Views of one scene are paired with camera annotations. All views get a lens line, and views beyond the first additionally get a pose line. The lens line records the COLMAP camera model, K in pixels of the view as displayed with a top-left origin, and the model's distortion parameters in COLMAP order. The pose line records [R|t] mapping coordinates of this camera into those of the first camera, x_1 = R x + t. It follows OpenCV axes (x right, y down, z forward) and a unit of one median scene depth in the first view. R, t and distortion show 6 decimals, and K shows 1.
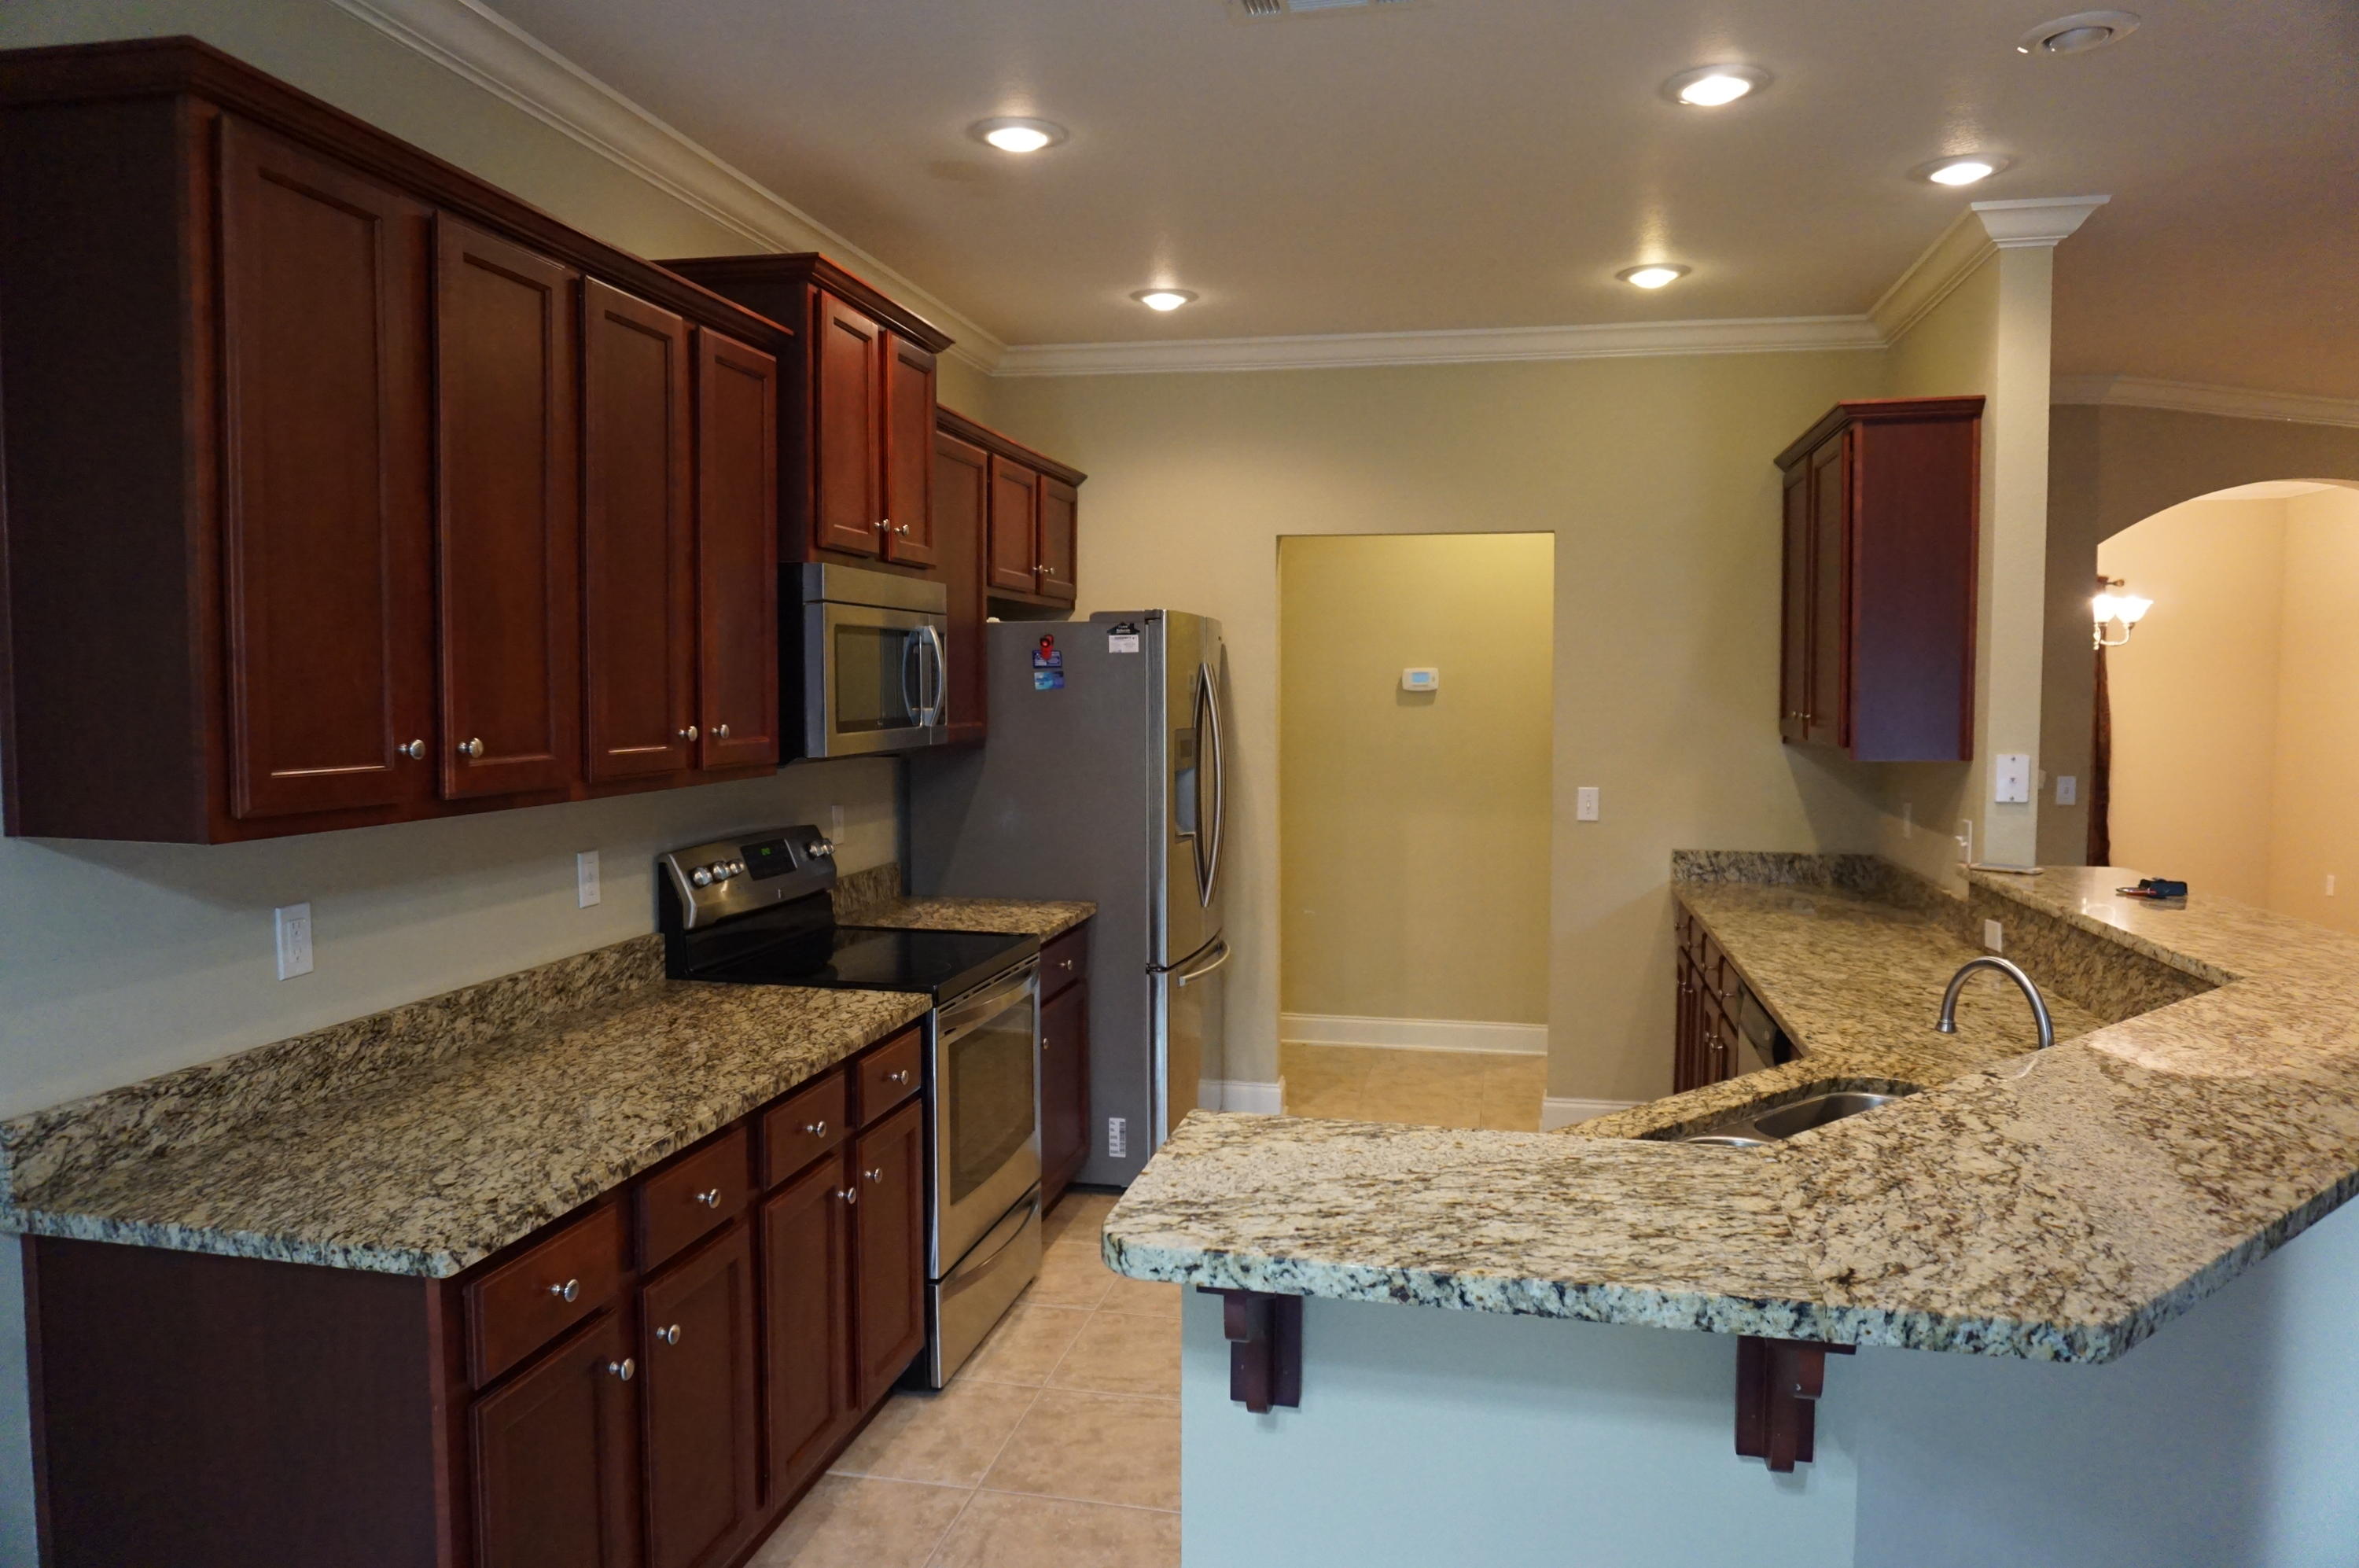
lens RADIAL K [[1594.1, 0, 1184.5], [0, 1594.1, 756.5], [0, 0, 1]] dist [-0.038265, 0.004847]
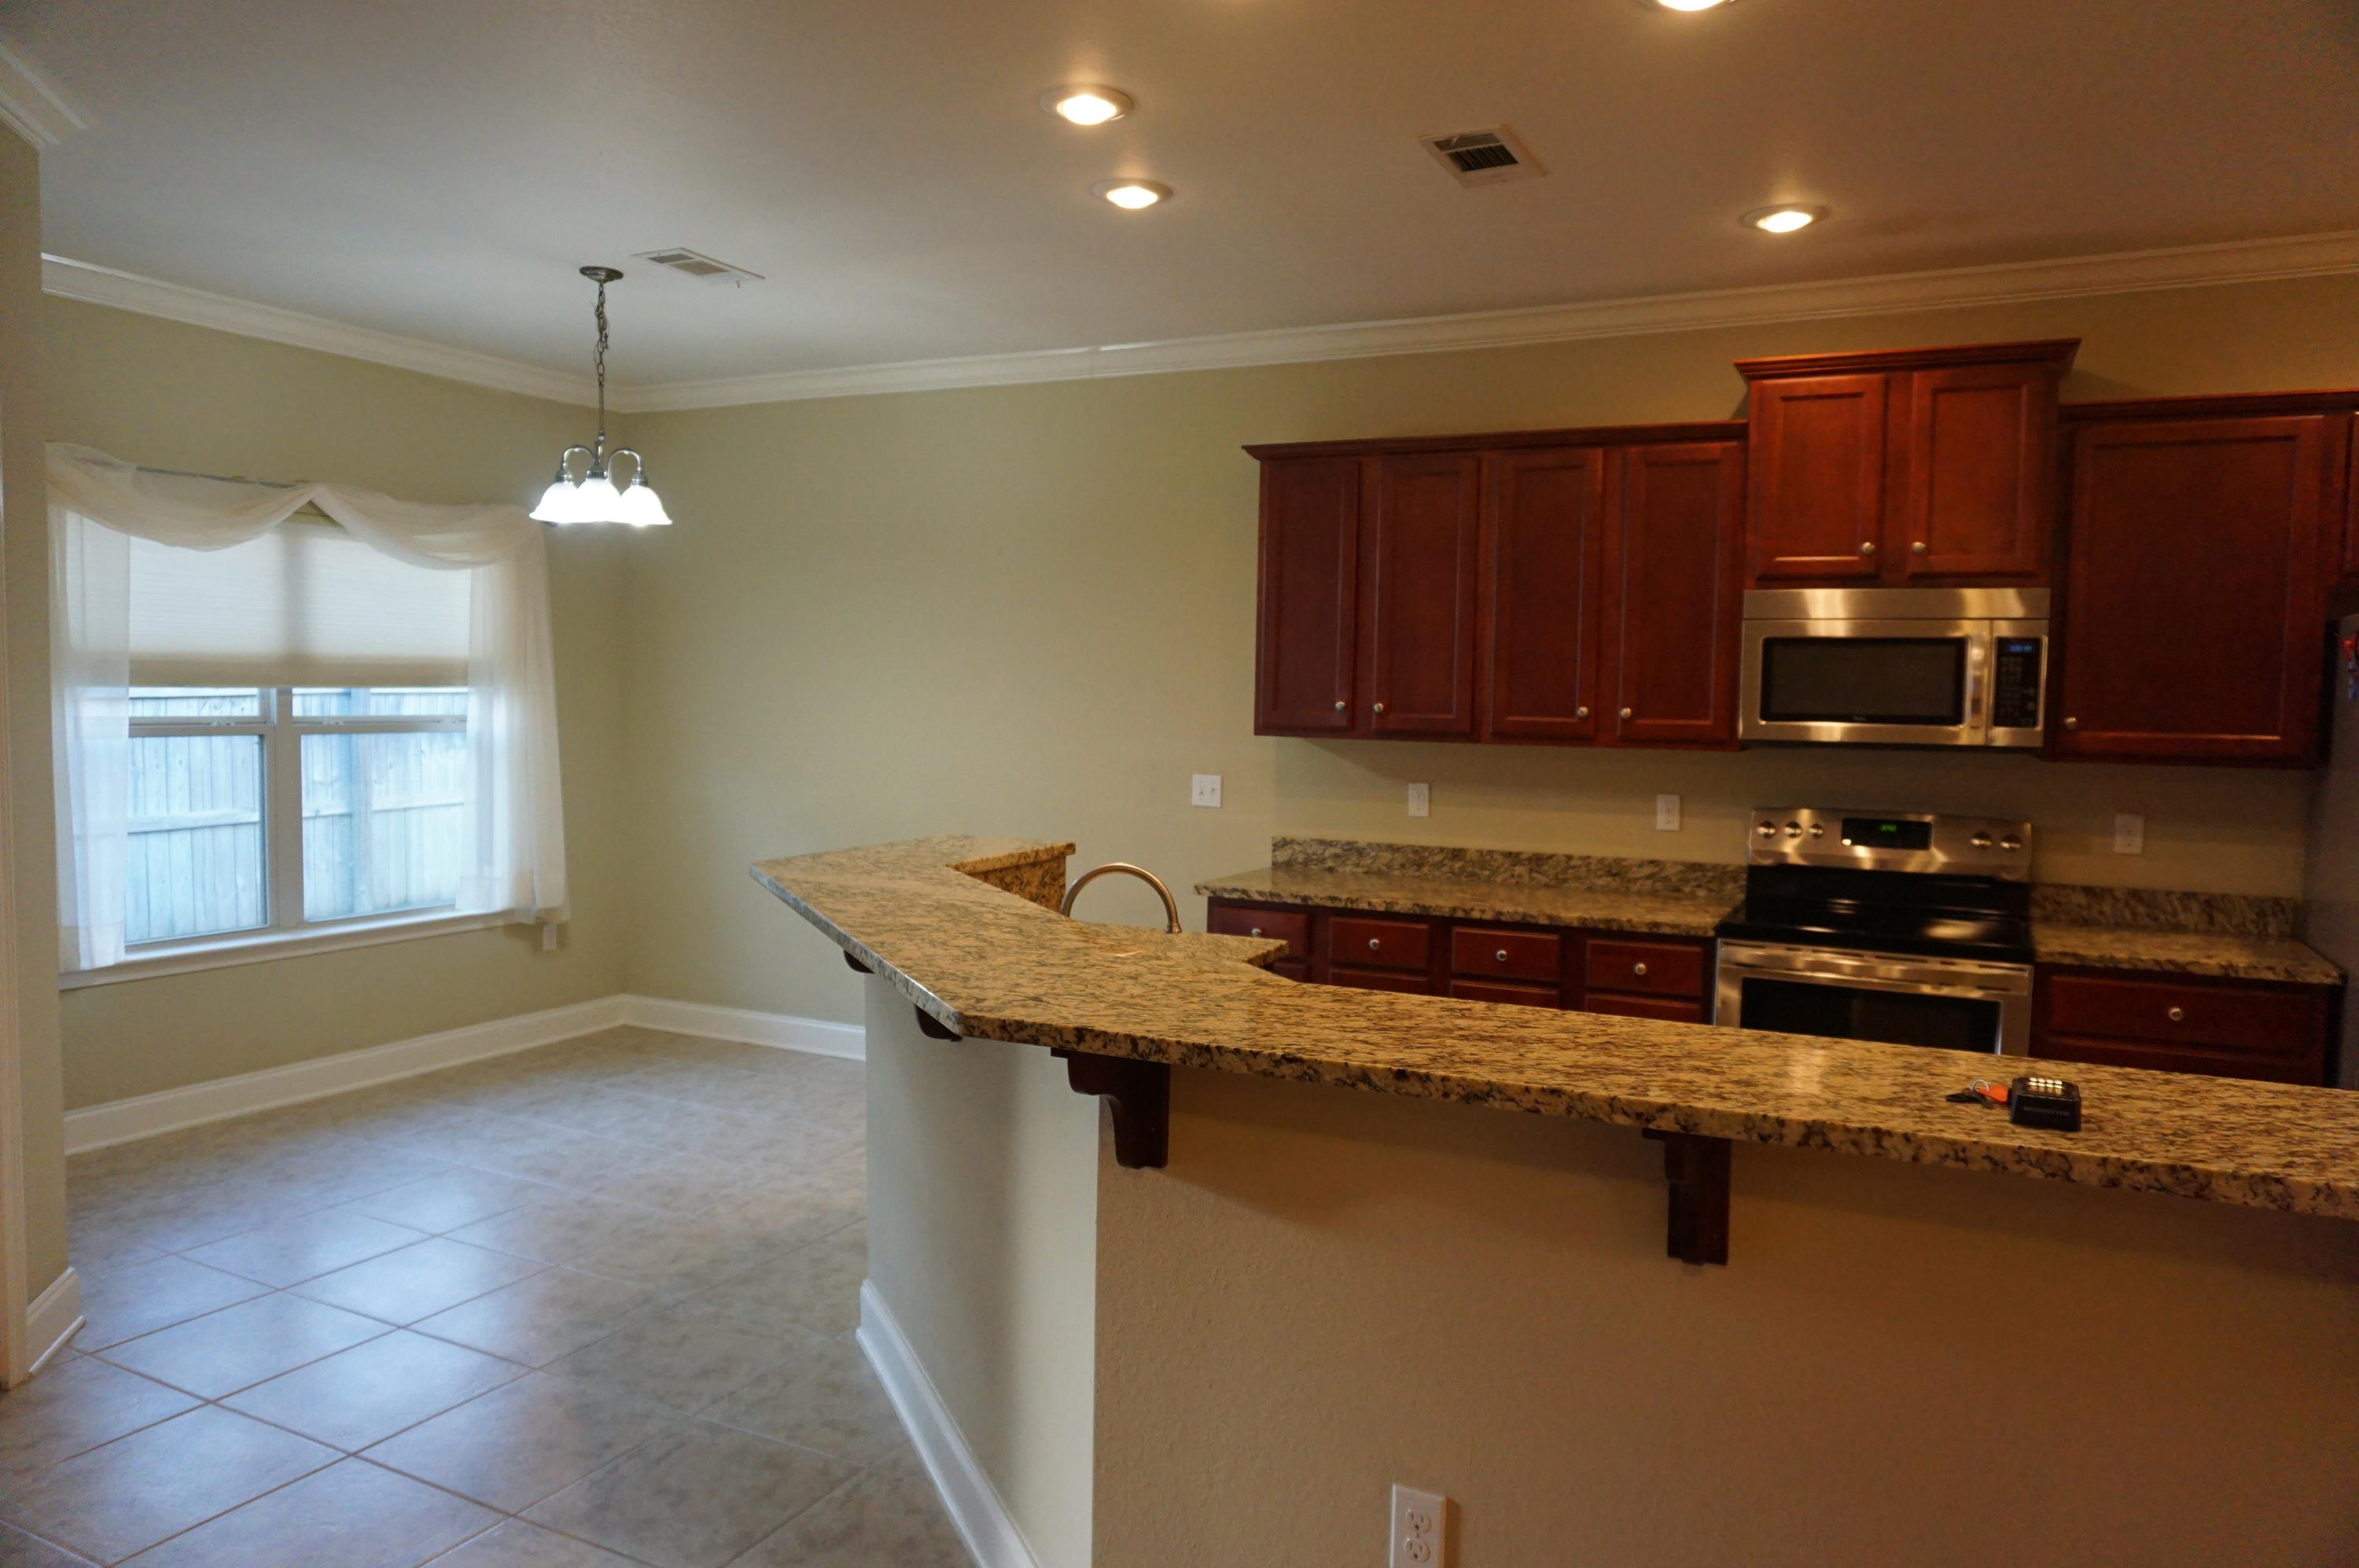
lens RADIAL K [[1565.8, 0, 1180.7], [0, 1565.8, 793.6], [0, 0, 1]] dist [-0.060912, 0.040896]
pose [[-0.251692, 0.054071, -0.966296, 1.829801], [-0.067530, 0.995023, 0.073269, -0.030693], [0.965449, 0.083695, -0.246788, 1.408157]]
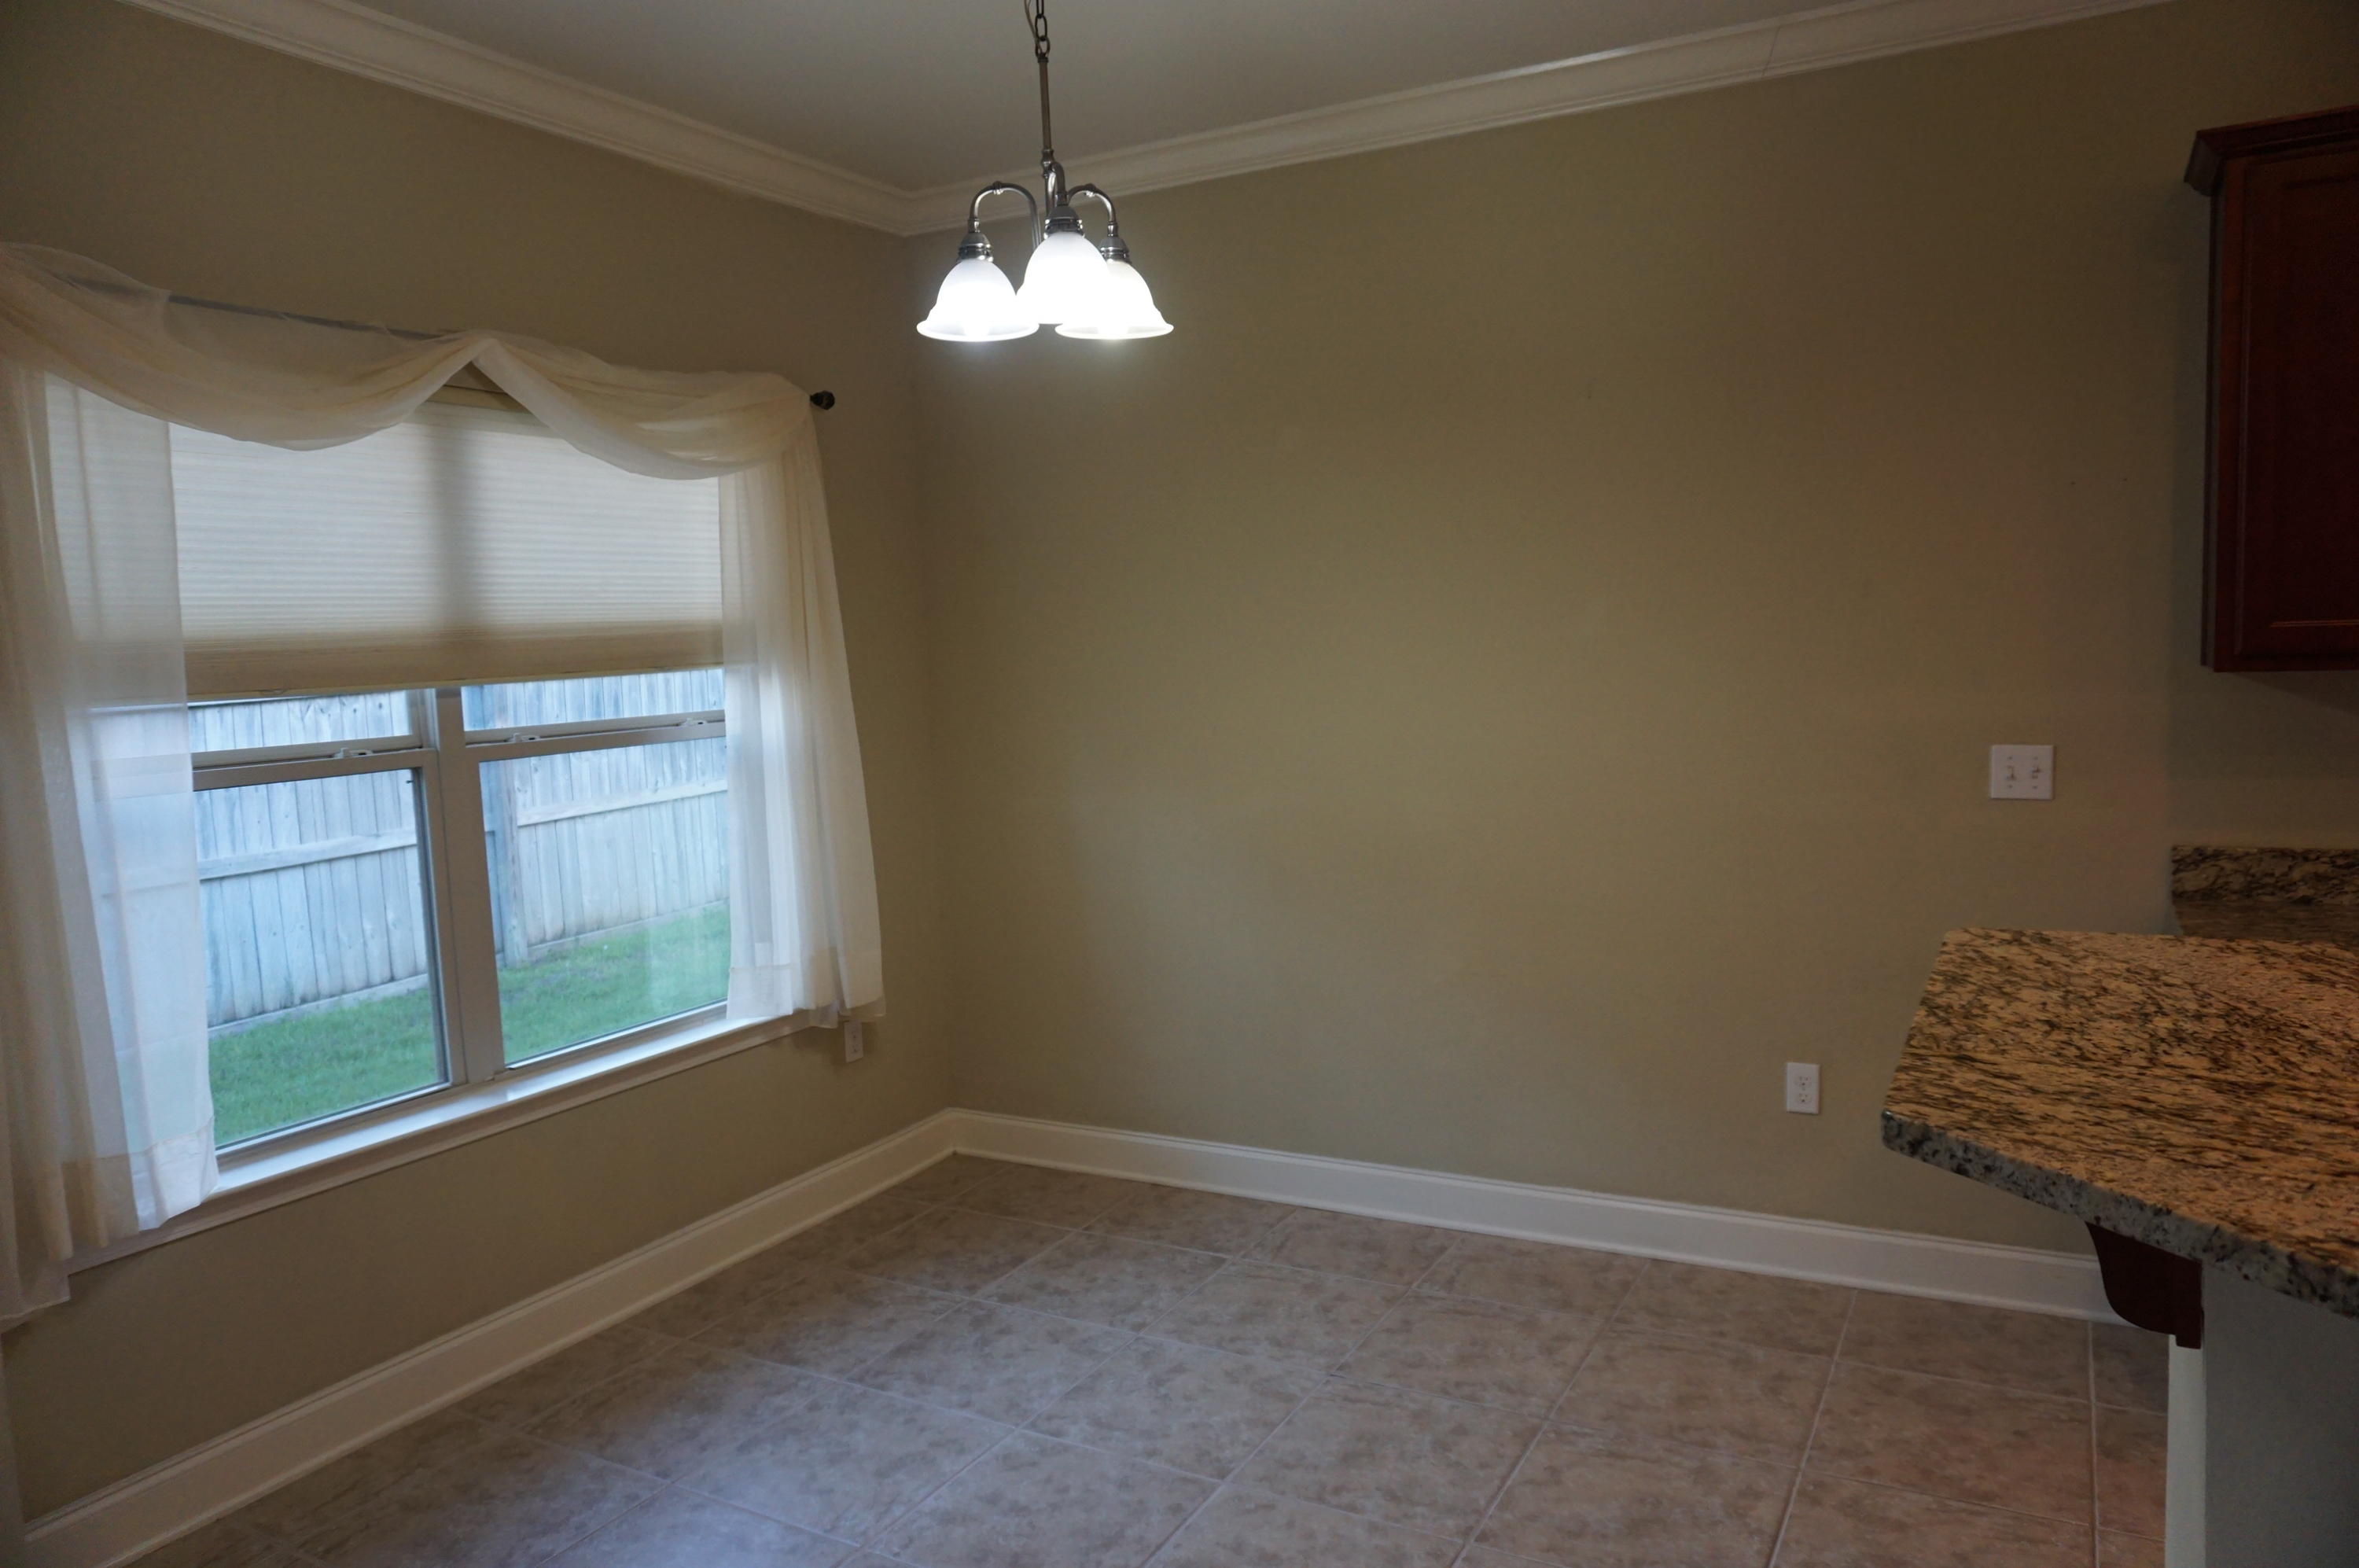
lens RADIAL K [[1576.8, 0, 1179.5], [0, 1576.8, 784.0], [0, 0, 1]] dist [-0.061977, 0.047810]
pose [[-0.298933, 0.099953, -0.949025, 0.964315], [-0.006561, 0.994261, 0.106784, 0.009880], [0.954251, 0.038148, -0.296562, 0.460685]]
